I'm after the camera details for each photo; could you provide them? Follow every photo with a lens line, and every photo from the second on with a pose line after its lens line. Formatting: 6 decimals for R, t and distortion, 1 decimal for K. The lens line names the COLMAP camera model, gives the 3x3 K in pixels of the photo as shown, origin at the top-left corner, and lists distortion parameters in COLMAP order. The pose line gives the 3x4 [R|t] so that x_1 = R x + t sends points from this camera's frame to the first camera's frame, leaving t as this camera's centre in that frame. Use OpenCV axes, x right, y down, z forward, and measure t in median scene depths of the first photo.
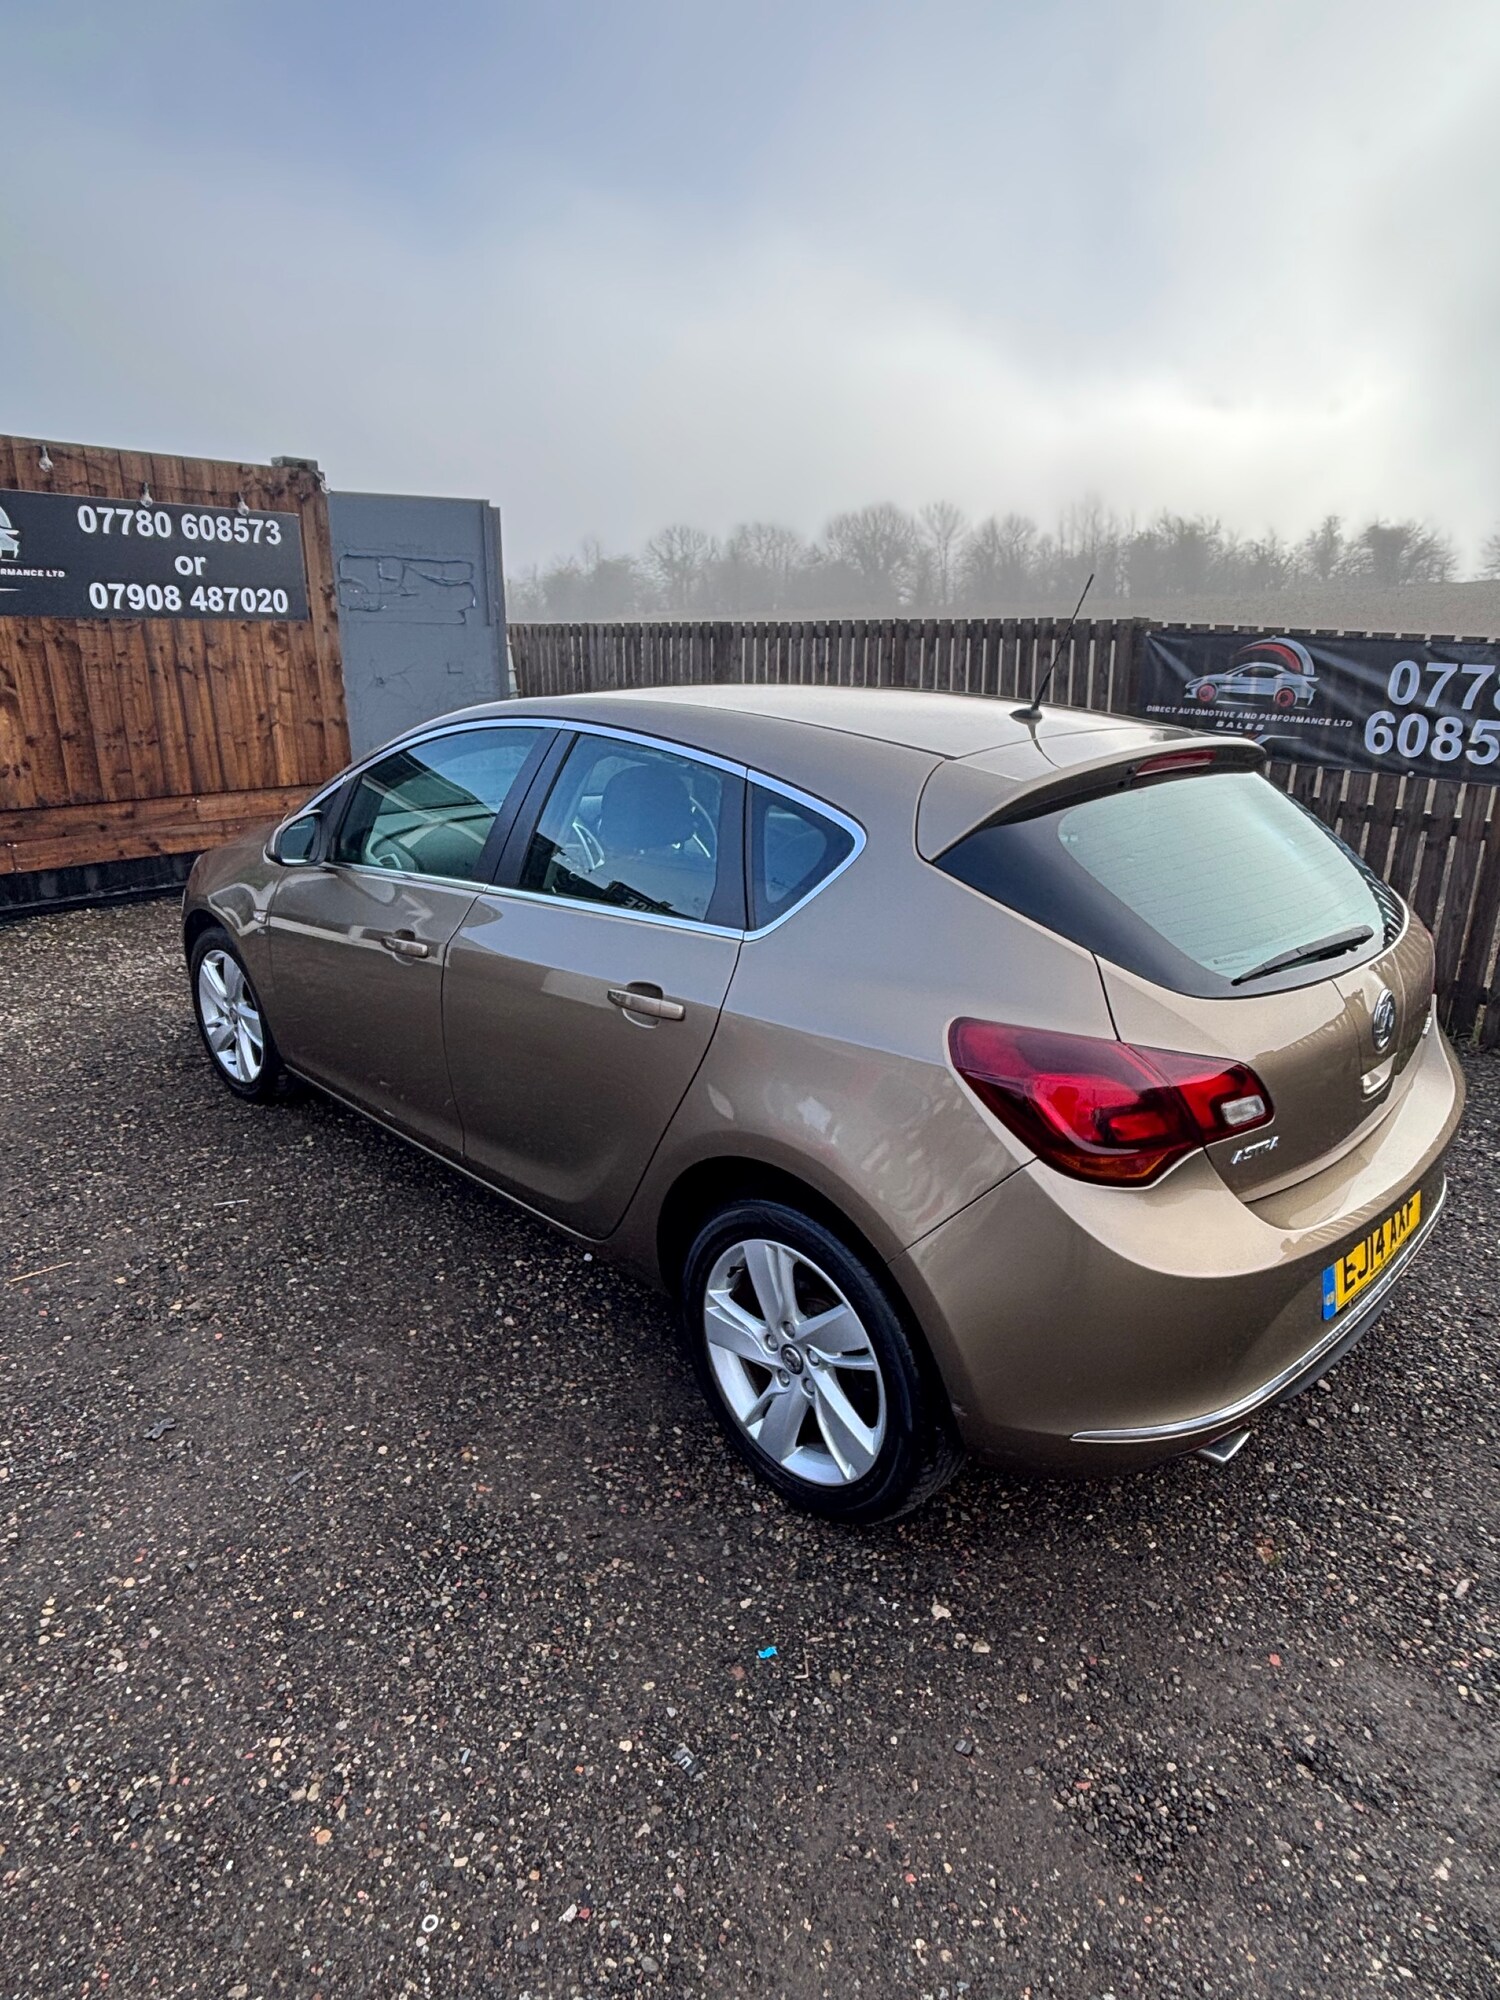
lens RADIAL K [[1139.8, 0, 764.8], [0, 1139.8, 996.8], [0, 0, 1]] dist [0.006099, -0.015022]
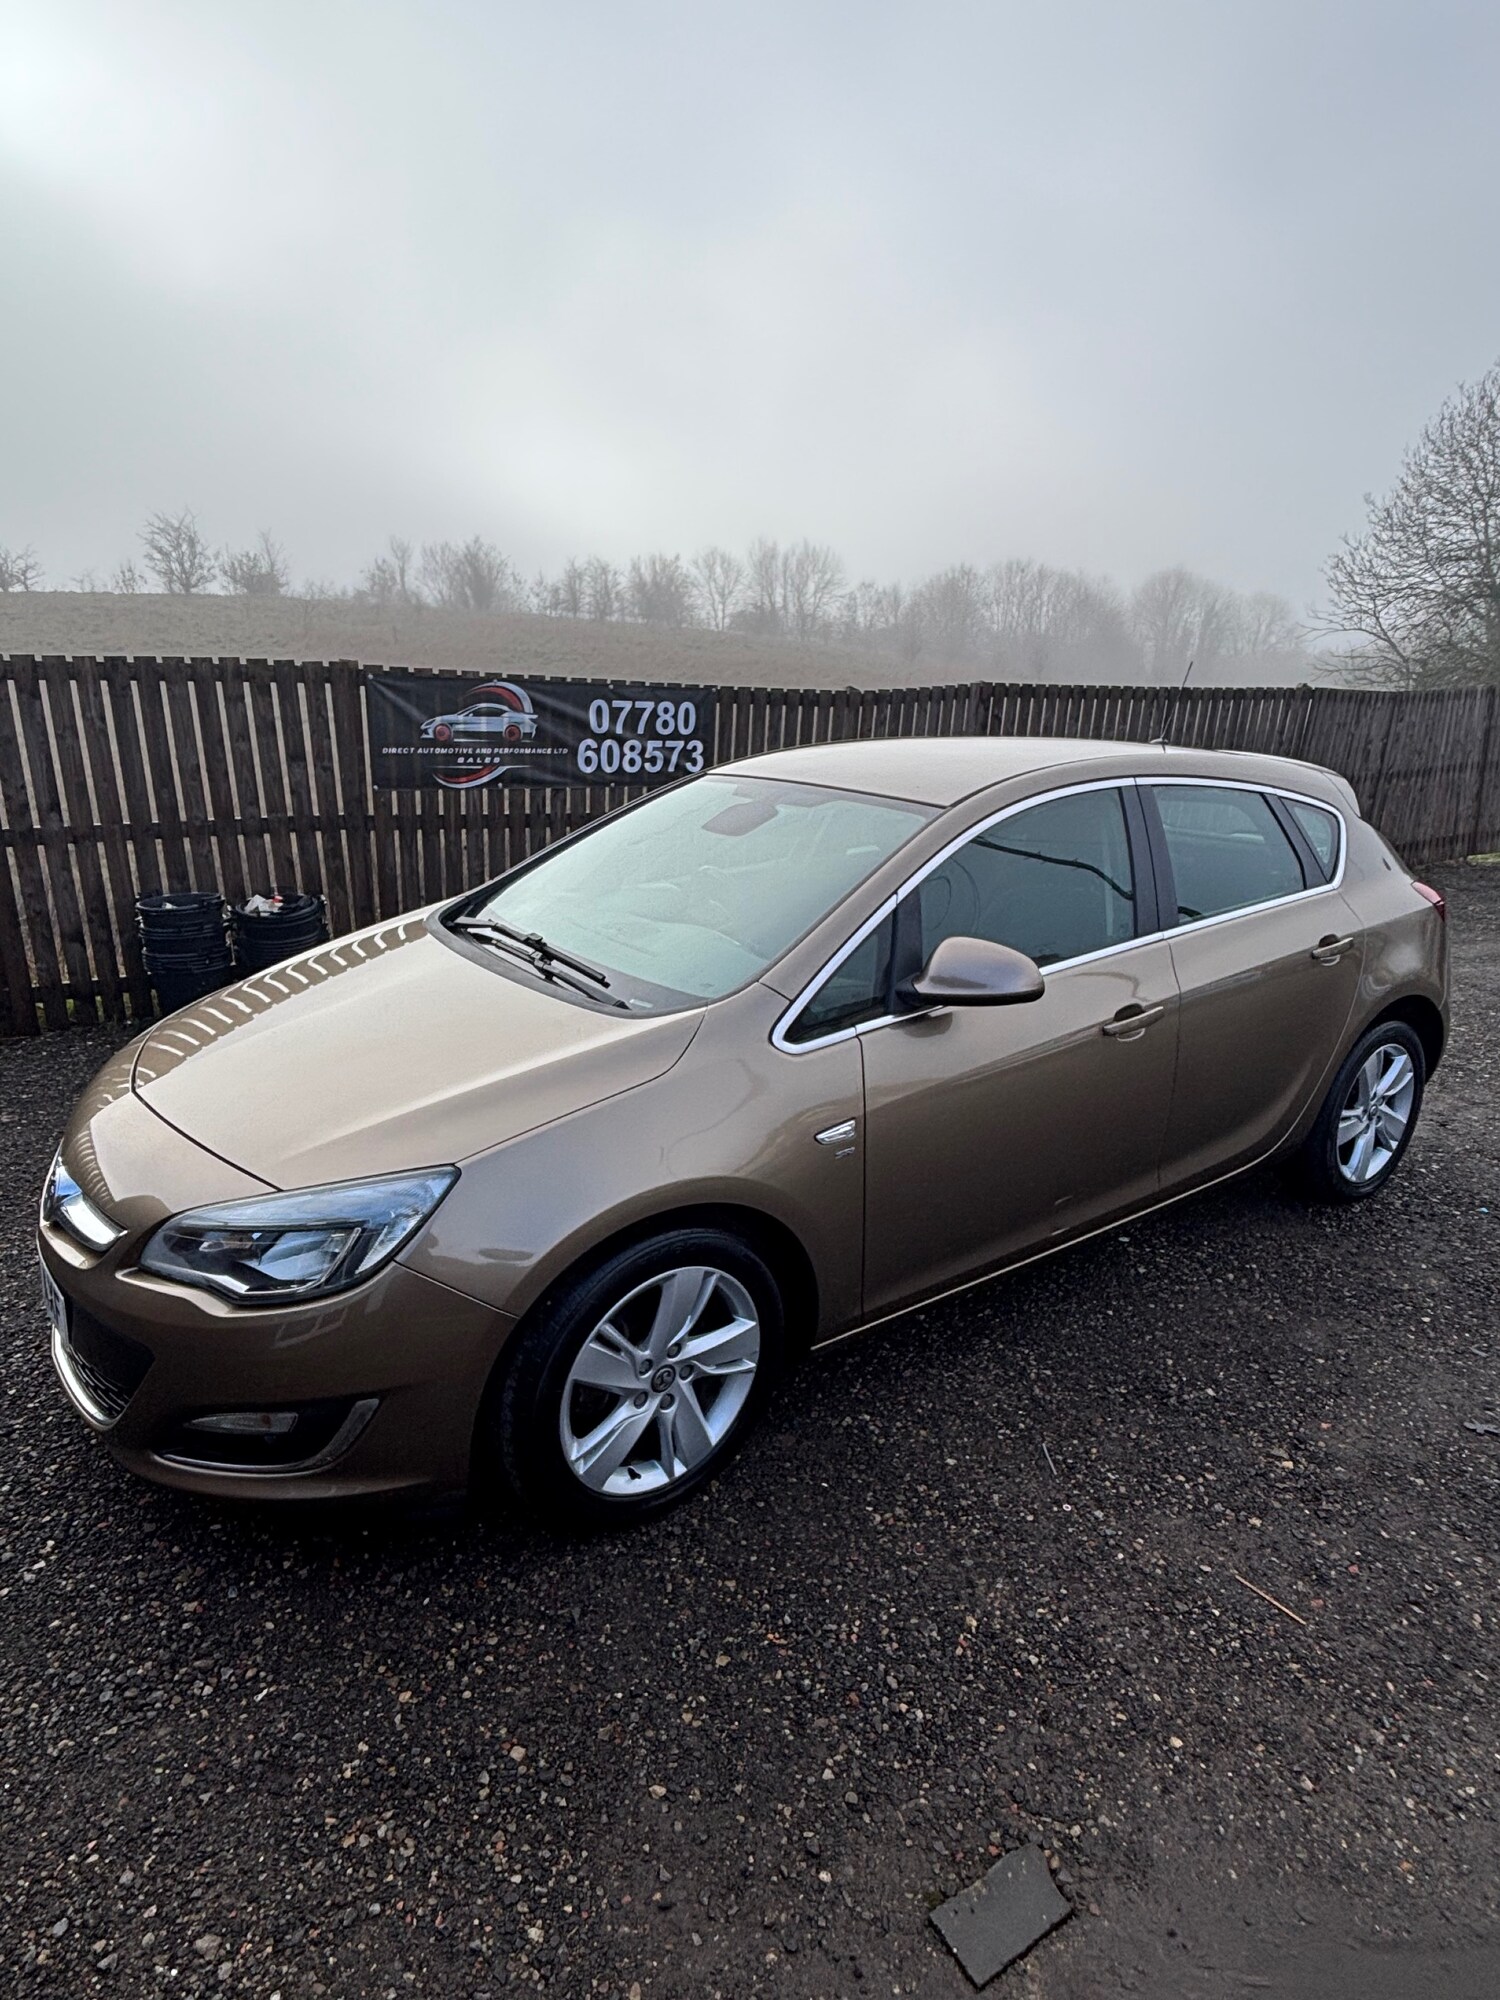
lens RADIAL K [[1139.8, 0, 763.1], [0, 1139.8, 1000.4], [0, 0, 1]] dist [0.006099, -0.015022]
pose [[0.163625, -0.272876, 0.948032, -0.660436], [0.285460, 0.932970, 0.219272, -0.186938], [-0.944320, 0.234747, 0.230552, 0.547447]]
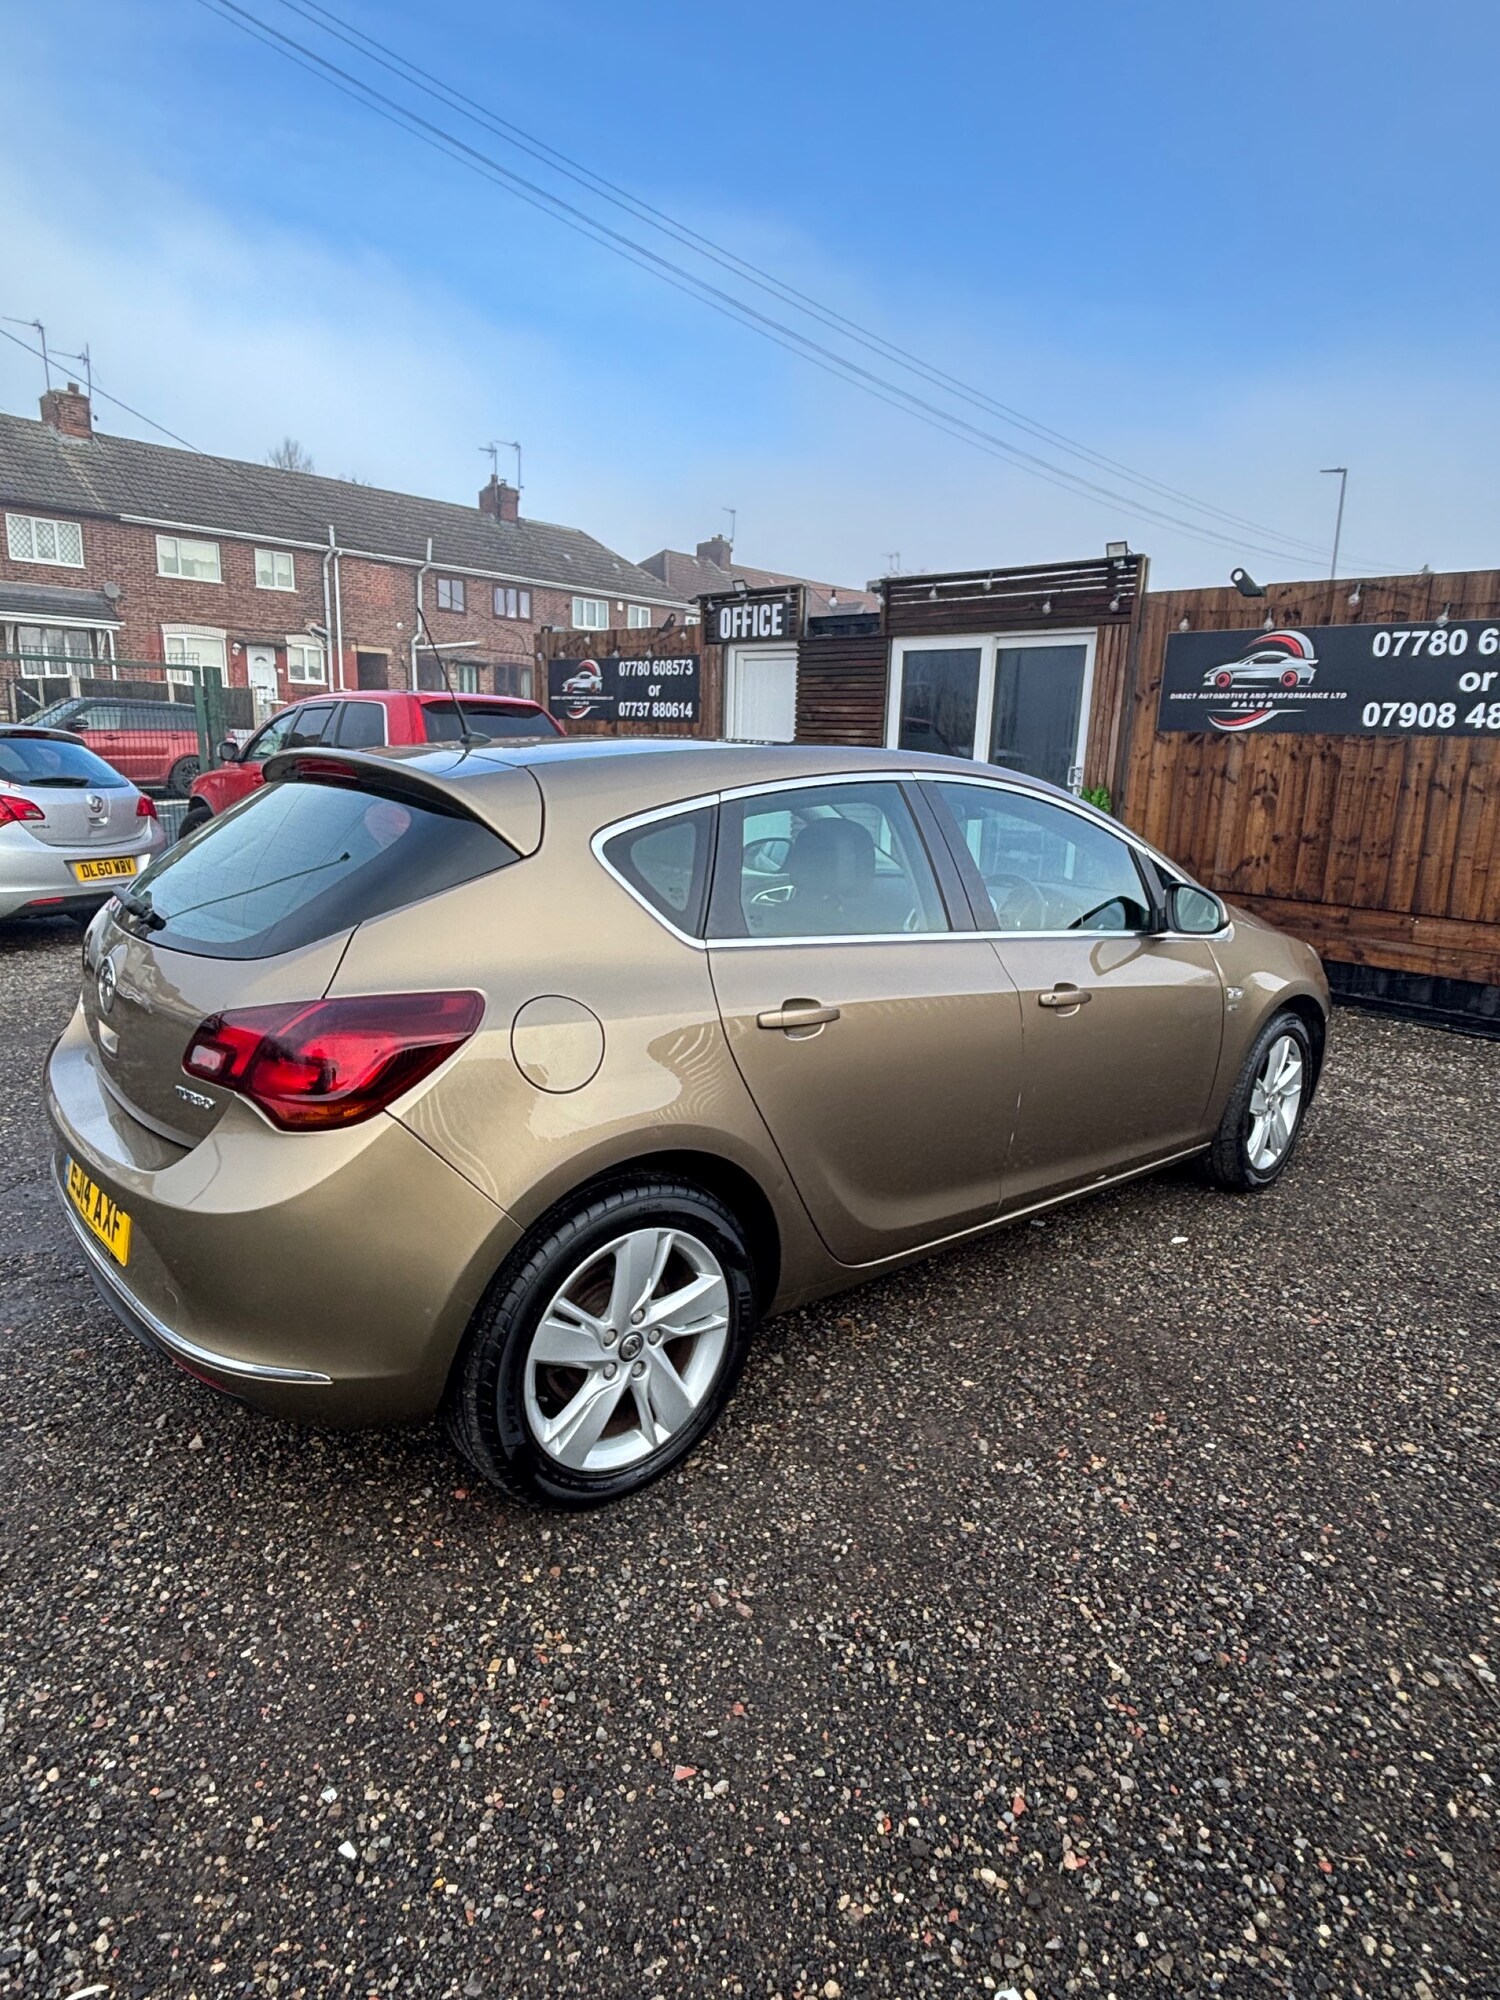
lens RADIAL K [[1139.8, 0, 752.4], [0, 1139.8, 1003.7], [0, 0, 1]] dist [0.006099, -0.015022]
pose [[-0.051022, 0.205331, -0.977362, 0.585422], [-0.335655, 0.918183, 0.210420, -0.147858], [0.940602, 0.338792, 0.022073, 0.576215]]
